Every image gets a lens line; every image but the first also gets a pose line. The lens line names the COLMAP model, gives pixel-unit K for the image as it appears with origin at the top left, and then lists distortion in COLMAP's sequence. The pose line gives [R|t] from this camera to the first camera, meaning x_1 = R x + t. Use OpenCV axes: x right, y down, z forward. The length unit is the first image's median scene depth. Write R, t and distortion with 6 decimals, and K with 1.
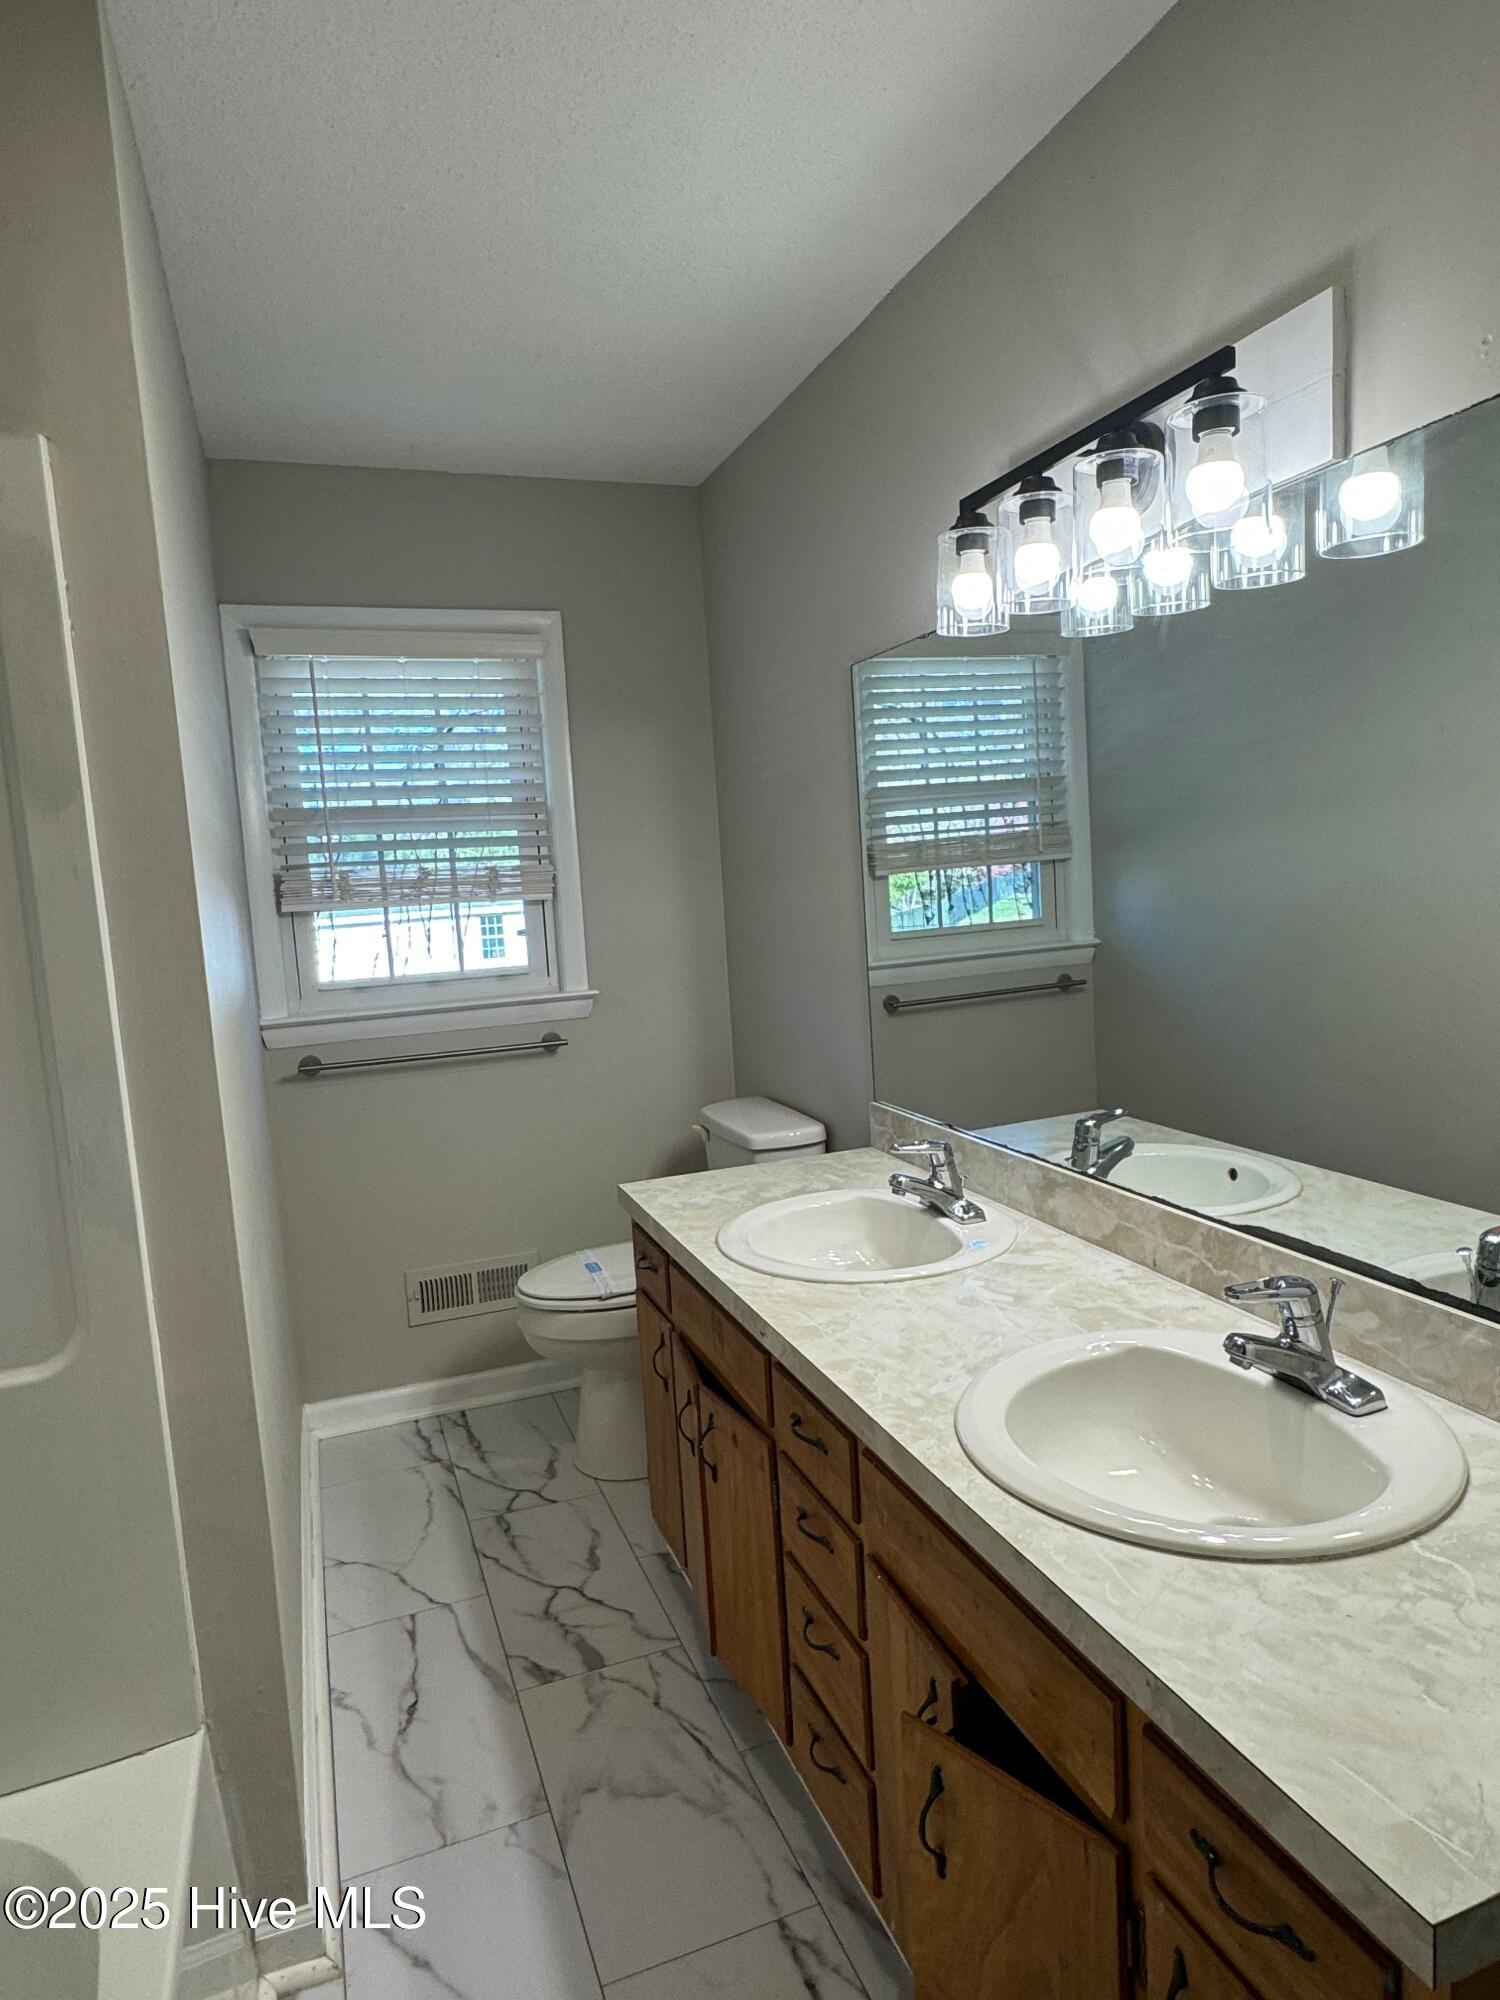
lens RADIAL K [[1150.8, 0, 750.0], [0, 1150.8, 1000.0], [0, 0, 1]] dist [0.000785, 0.000865]
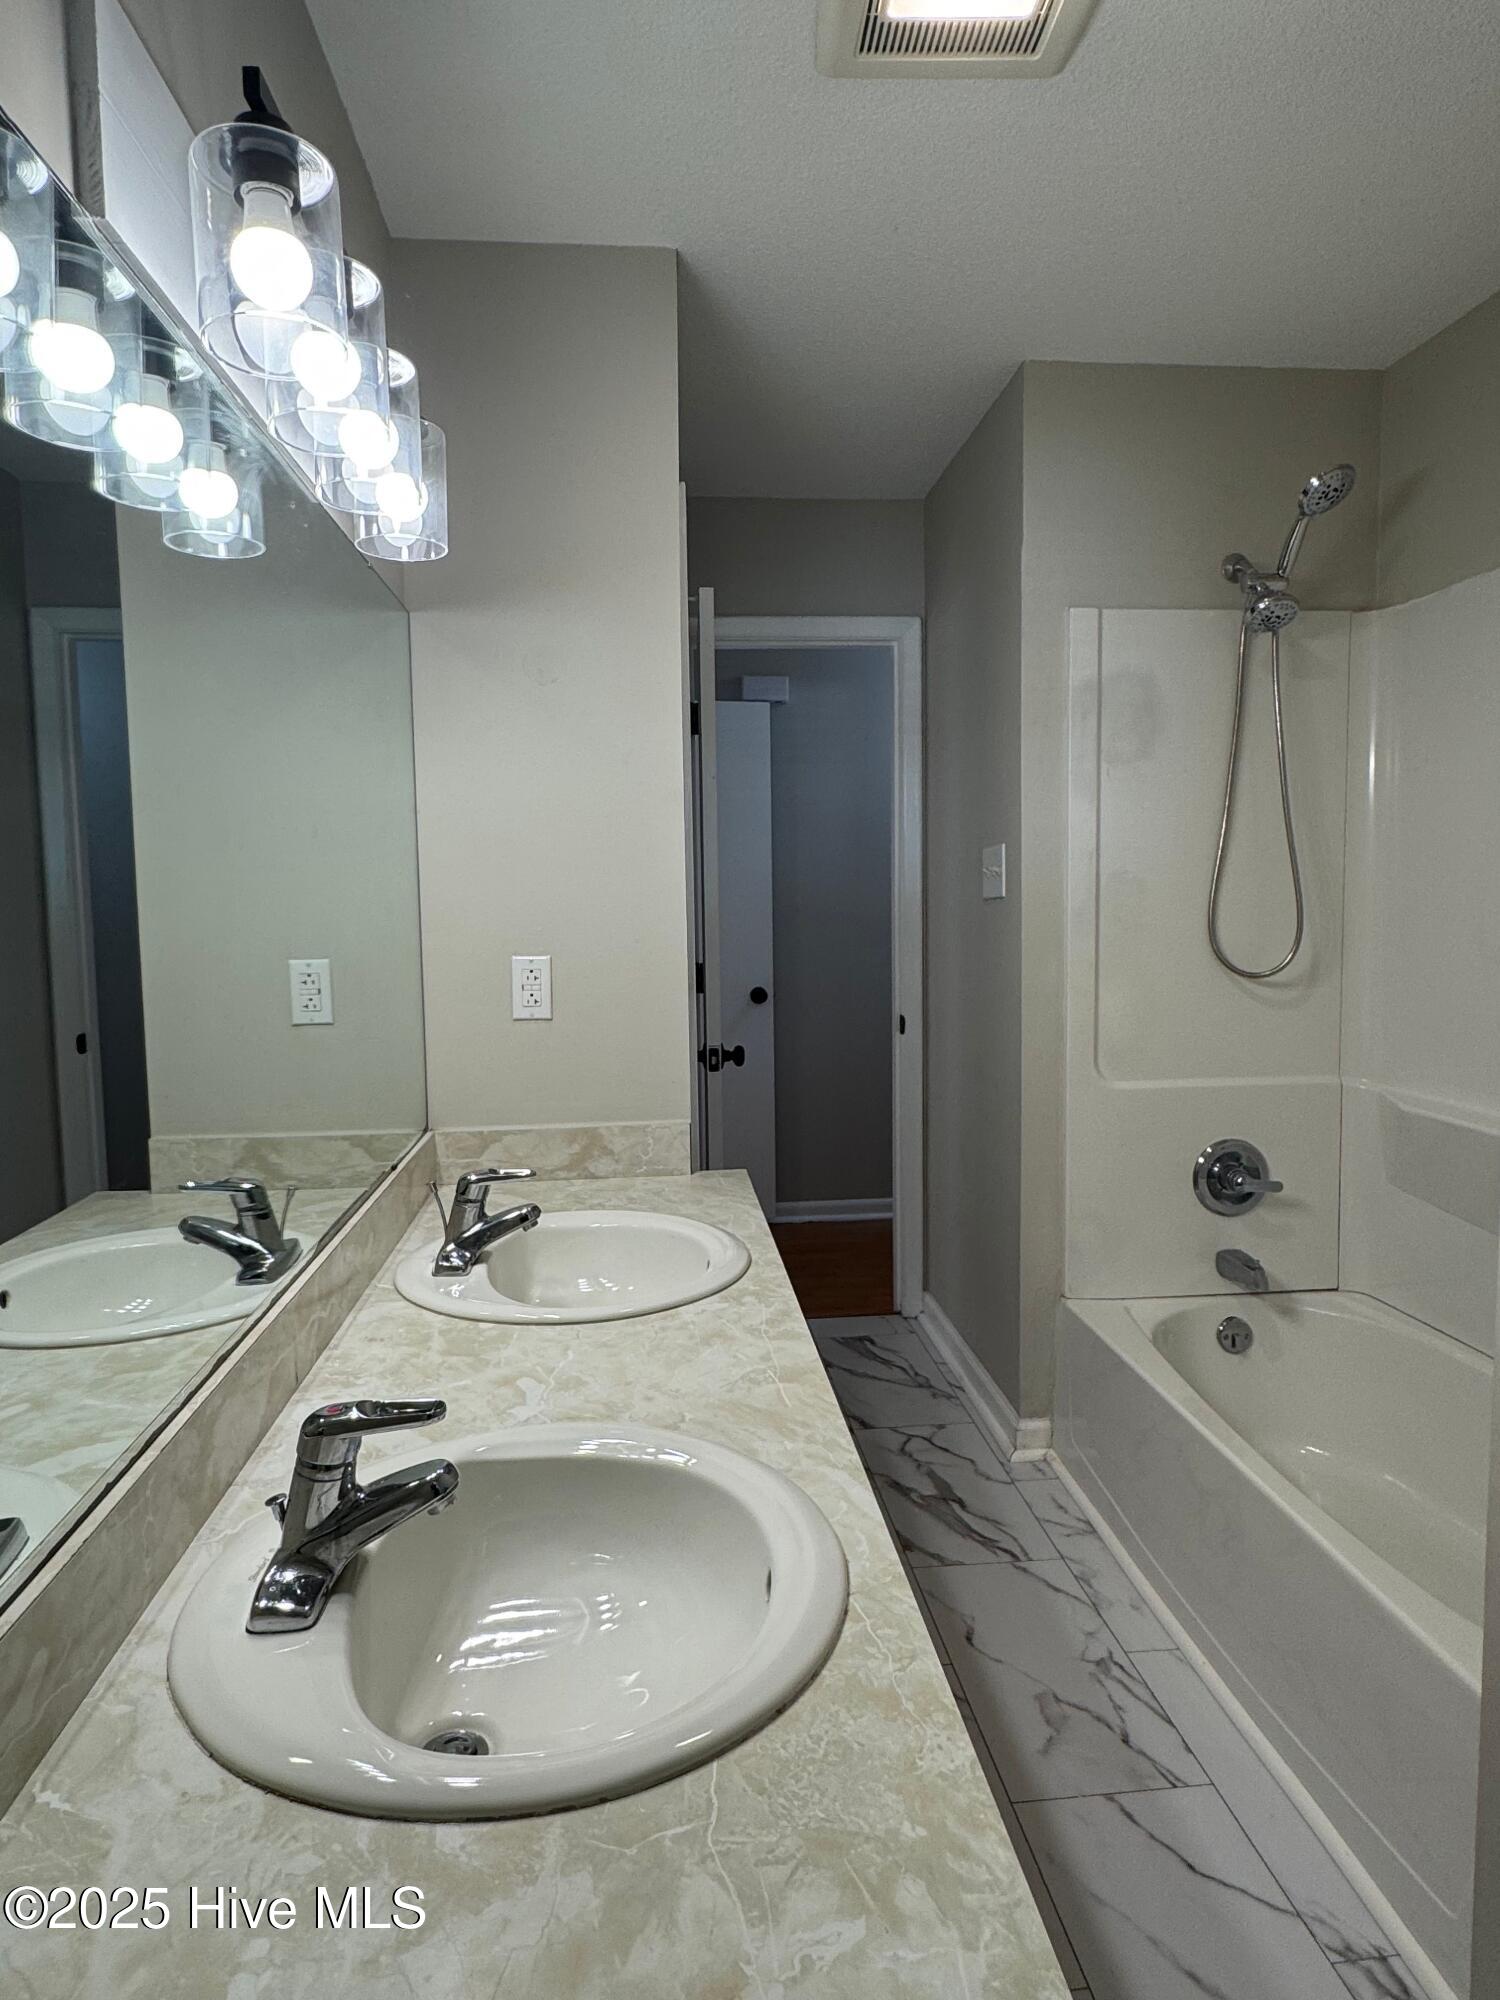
lens RADIAL K [[1150.8, 0, 750.0], [0, 1150.8, 1000.0], [0, 0, 1]] dist [0.000785, 0.000865]
pose [[-0.959746, 0.047057, 0.276899, -0.156217], [0.100761, 0.977926, 0.183053, -0.123837], [-0.262173, 0.203585, -0.943302, 1.695565]]
